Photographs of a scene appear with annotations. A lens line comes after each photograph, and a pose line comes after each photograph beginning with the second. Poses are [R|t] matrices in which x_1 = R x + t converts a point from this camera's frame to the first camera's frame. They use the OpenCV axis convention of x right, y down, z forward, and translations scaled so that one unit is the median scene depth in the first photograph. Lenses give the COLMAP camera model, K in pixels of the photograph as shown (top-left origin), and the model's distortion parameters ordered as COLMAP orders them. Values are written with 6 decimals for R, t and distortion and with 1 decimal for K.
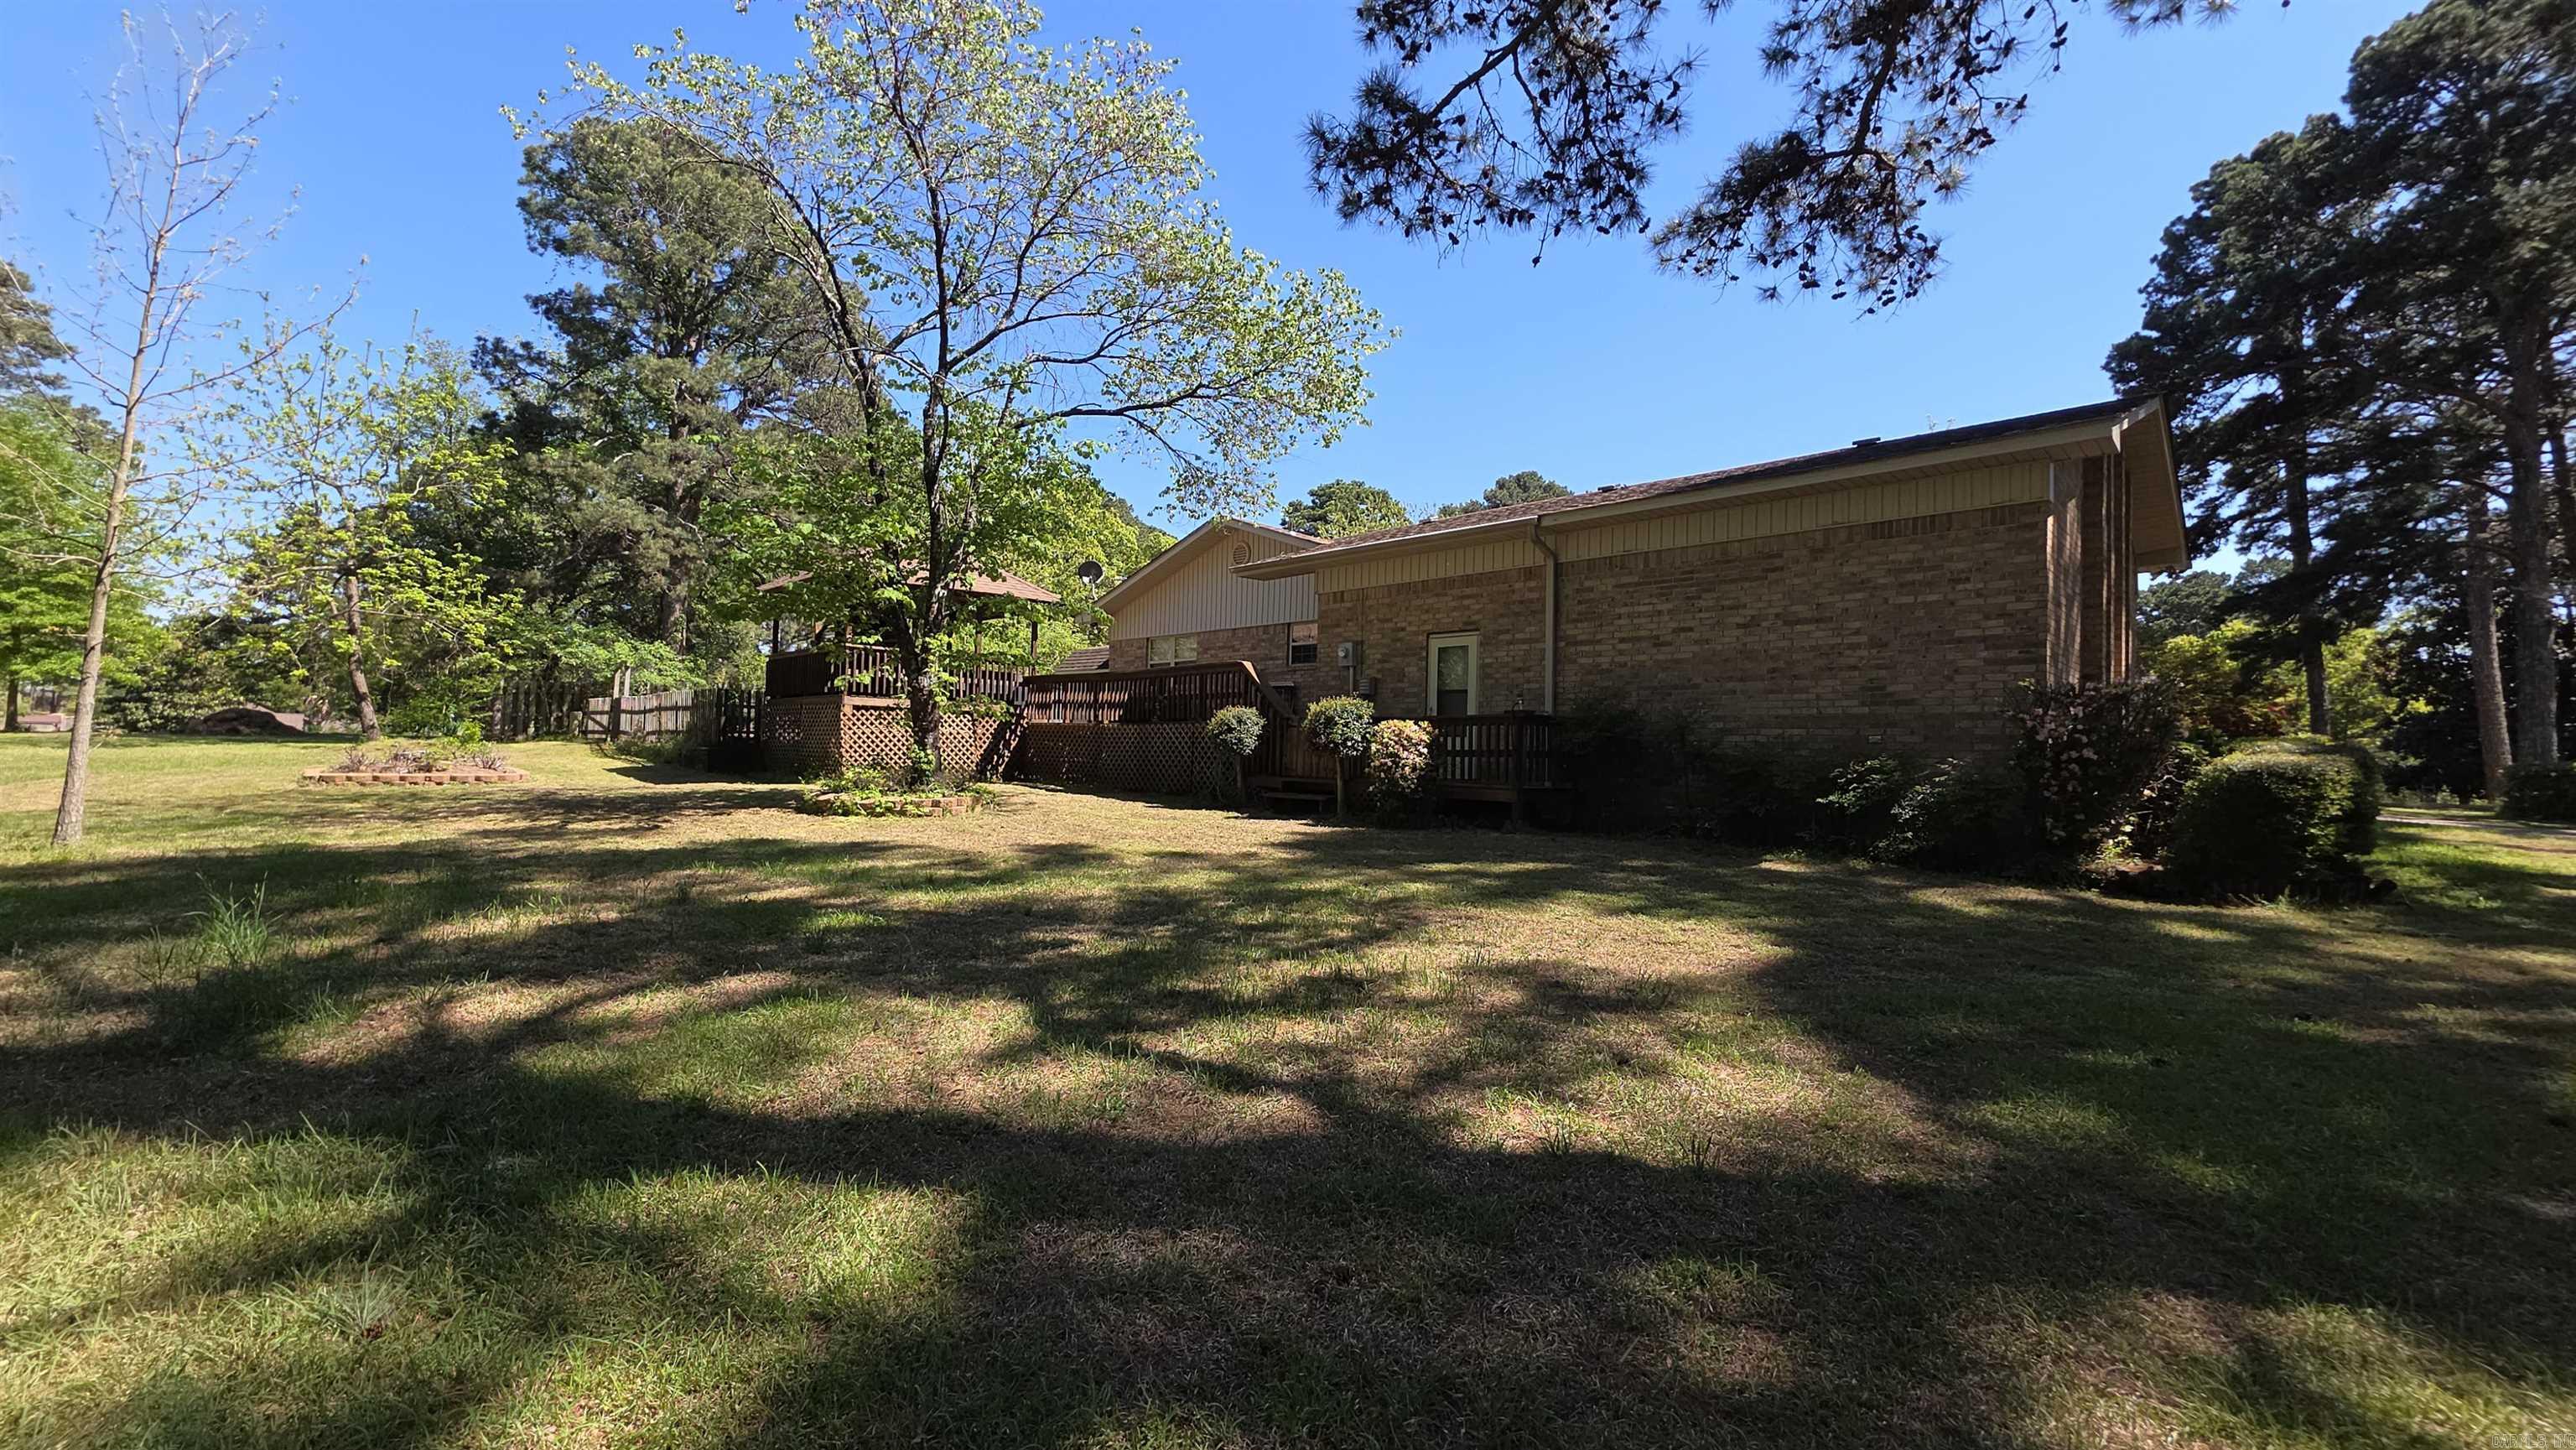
lens RADIAL K [[1013.0, 0, 1285.5], [0, 1013.0, 727.5], [0, 0, 1]] dist [0.001278, 0.000431]
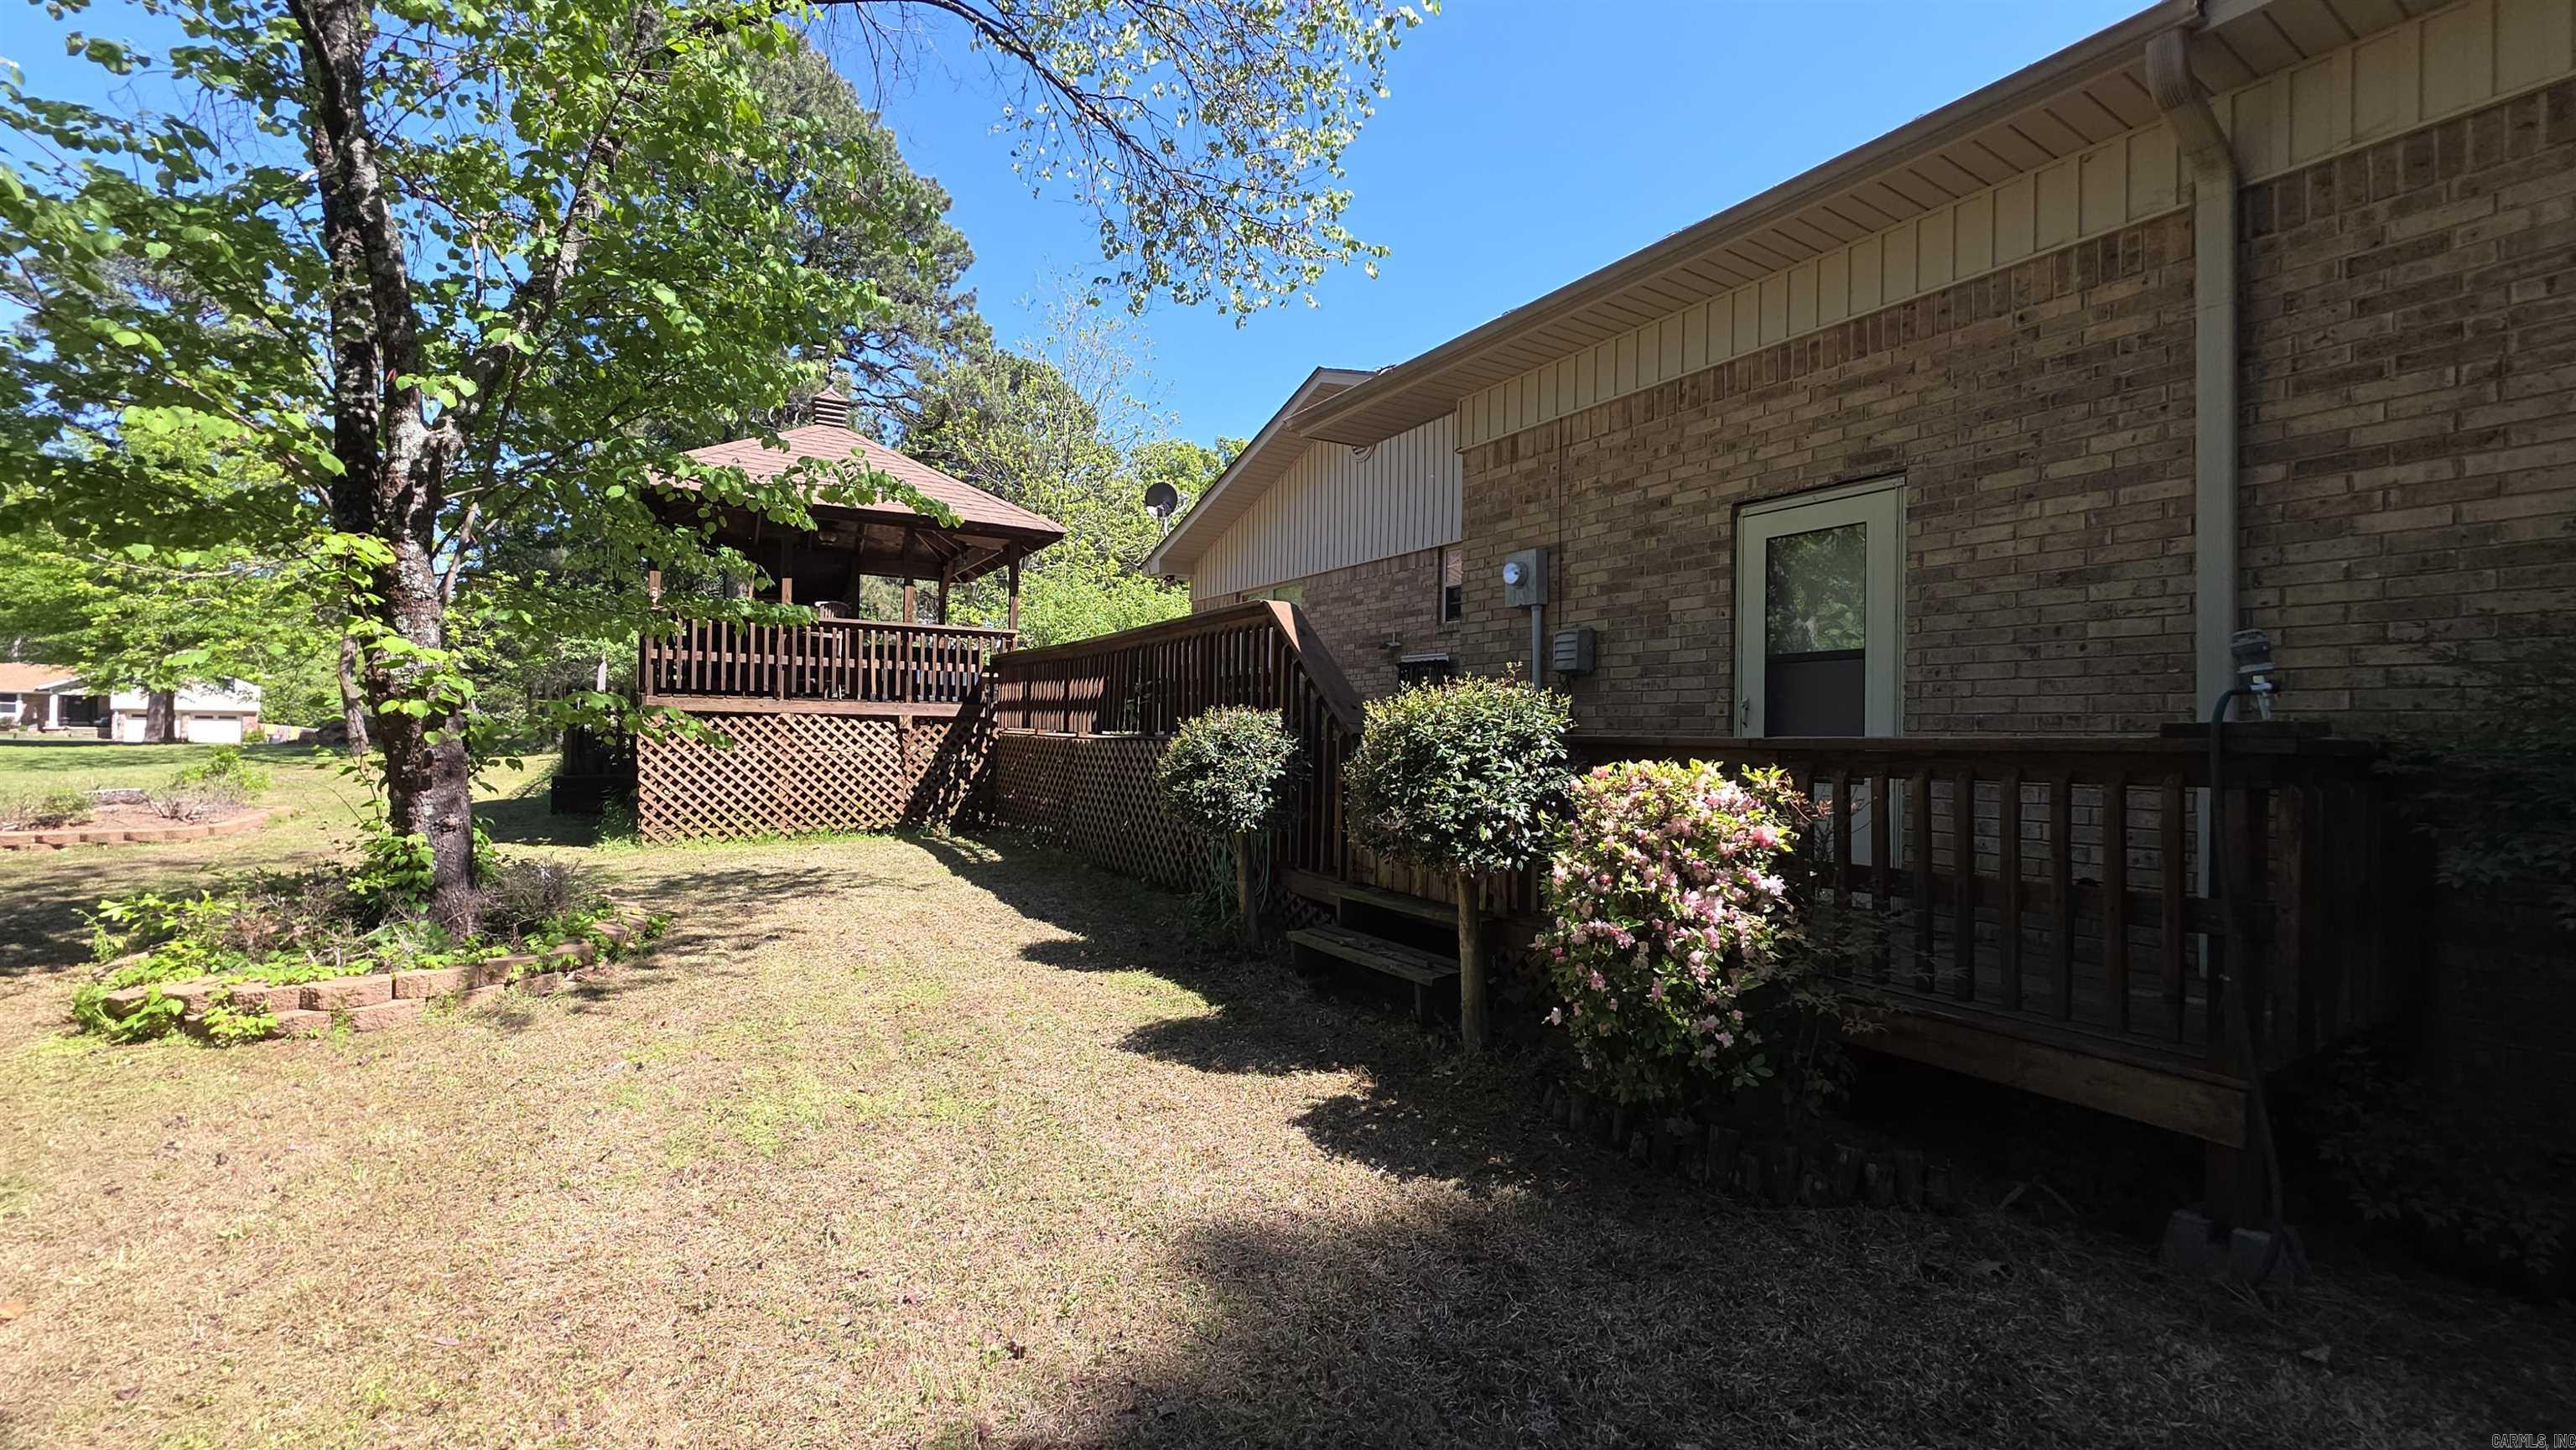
lens RADIAL K [[1013.0, 0, 1297.2], [0, 1013.0, 724.9], [0, 0, 1]] dist [0.001278, 0.000431]
pose [[0.975516, -0.011858, -0.219609, 0.066846], [0.014440, 0.999844, 0.010155, -0.018216], [0.219455, -0.013078, 0.975535, 0.623707]]
